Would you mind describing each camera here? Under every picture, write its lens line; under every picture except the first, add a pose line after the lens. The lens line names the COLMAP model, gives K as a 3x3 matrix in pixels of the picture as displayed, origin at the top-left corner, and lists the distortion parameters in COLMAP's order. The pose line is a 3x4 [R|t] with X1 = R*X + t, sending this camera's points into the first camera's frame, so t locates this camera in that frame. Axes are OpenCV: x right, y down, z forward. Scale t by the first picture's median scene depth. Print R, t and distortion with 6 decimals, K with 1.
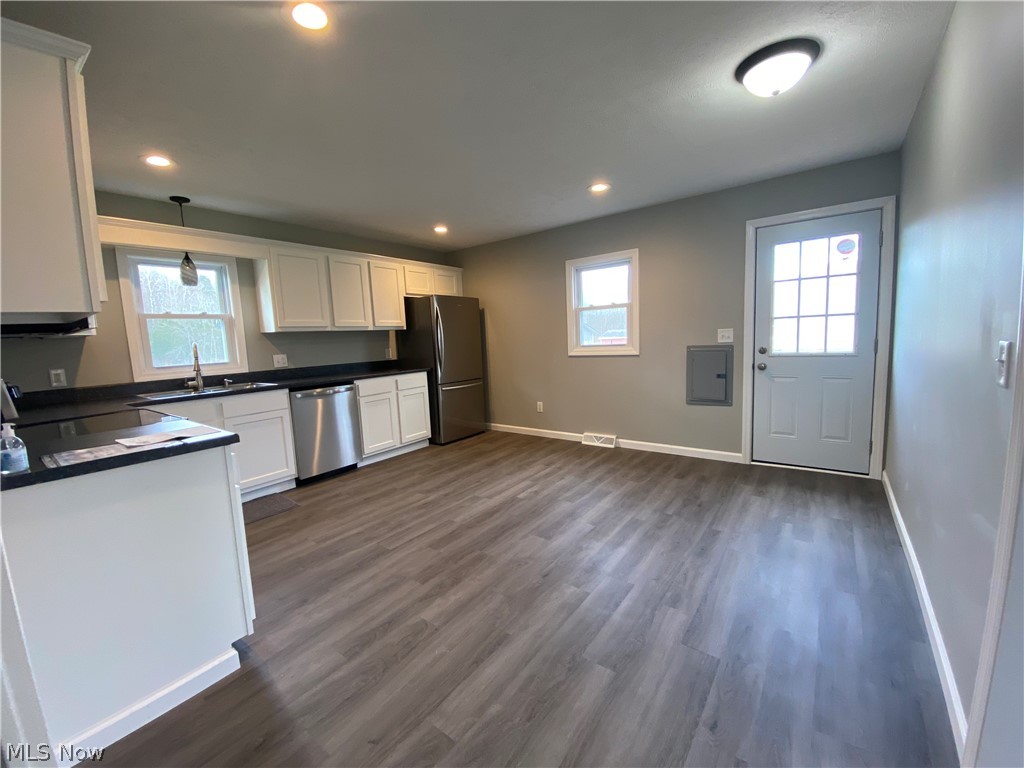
lens RADIAL K [[415.4, 0, 510.9], [0, 415.4, 383.1], [0, 0, 1]] dist [0.059642, -0.049292]
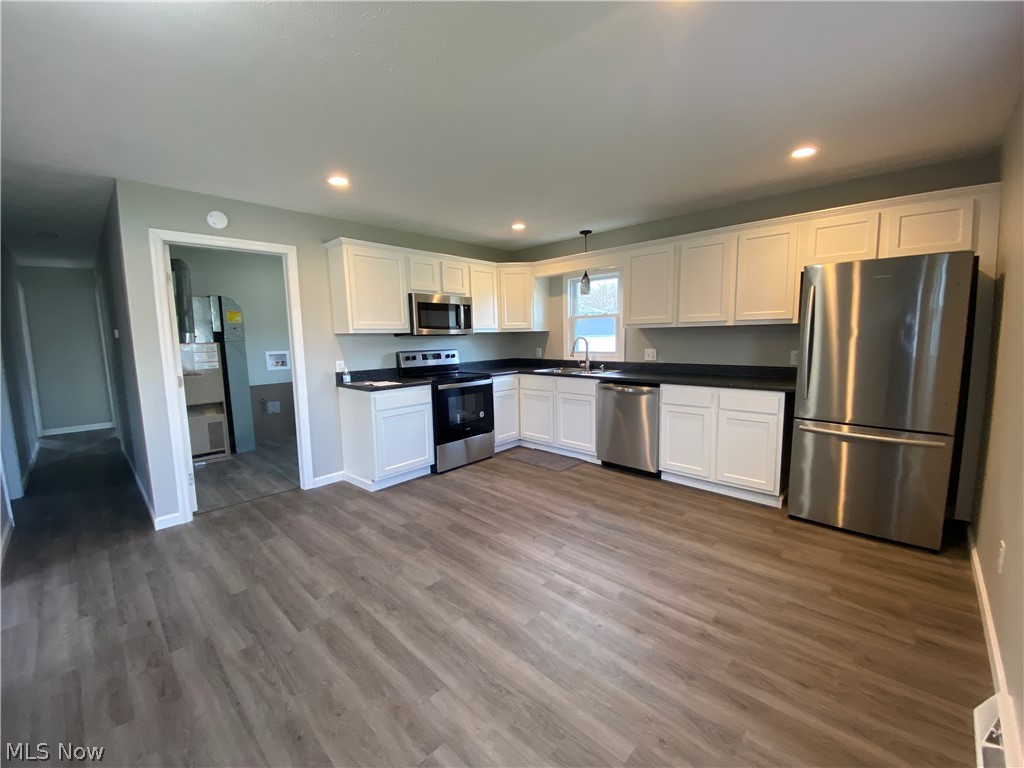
lens RADIAL K [[415.4, 0, 510.9], [0, 415.4, 383.1], [0, 0, 1]] dist [0.059642, -0.049292]
pose [[-0.122844, 0.164720, -0.978661, 0.622803], [-0.085593, 0.980697, 0.175806, -0.157842], [0.988728, 0.105364, -0.106374, 0.884561]]
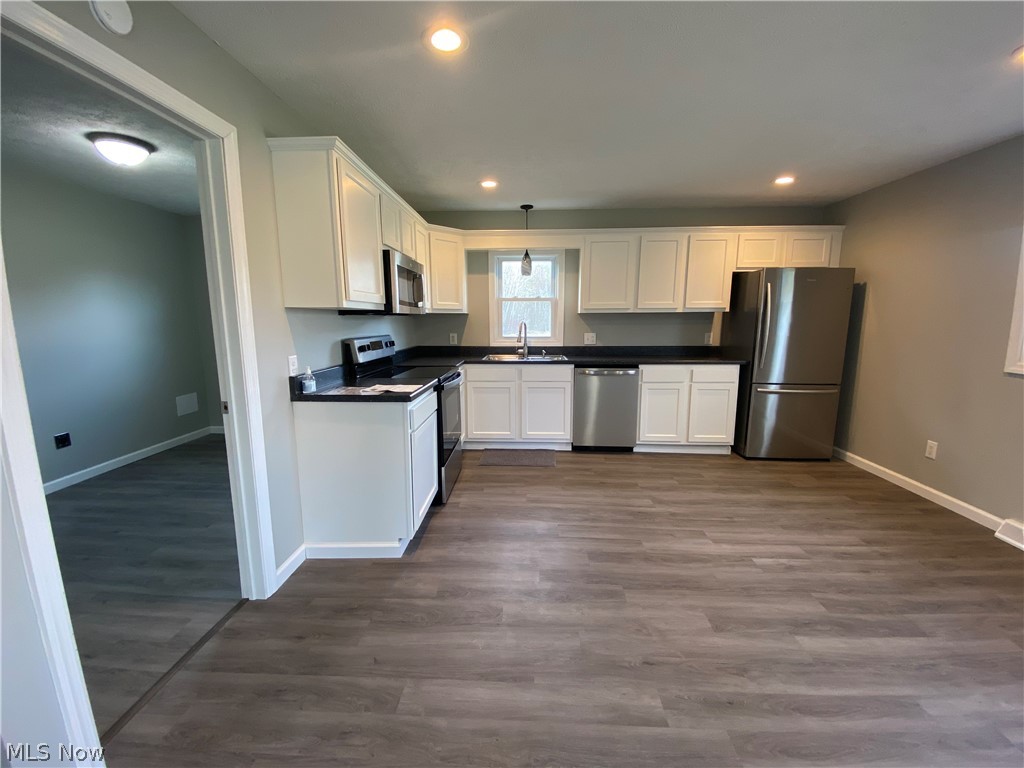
lens RADIAL K [[415.4, 0, 510.9], [0, 415.4, 383.1], [0, 0, 1]] dist [0.059642, -0.049292]
pose [[0.565443, 0.173473, -0.806338, 0.285066], [-0.118099, 0.984587, 0.129004, -0.062057], [0.816288, 0.022284, 0.577215, 0.218579]]
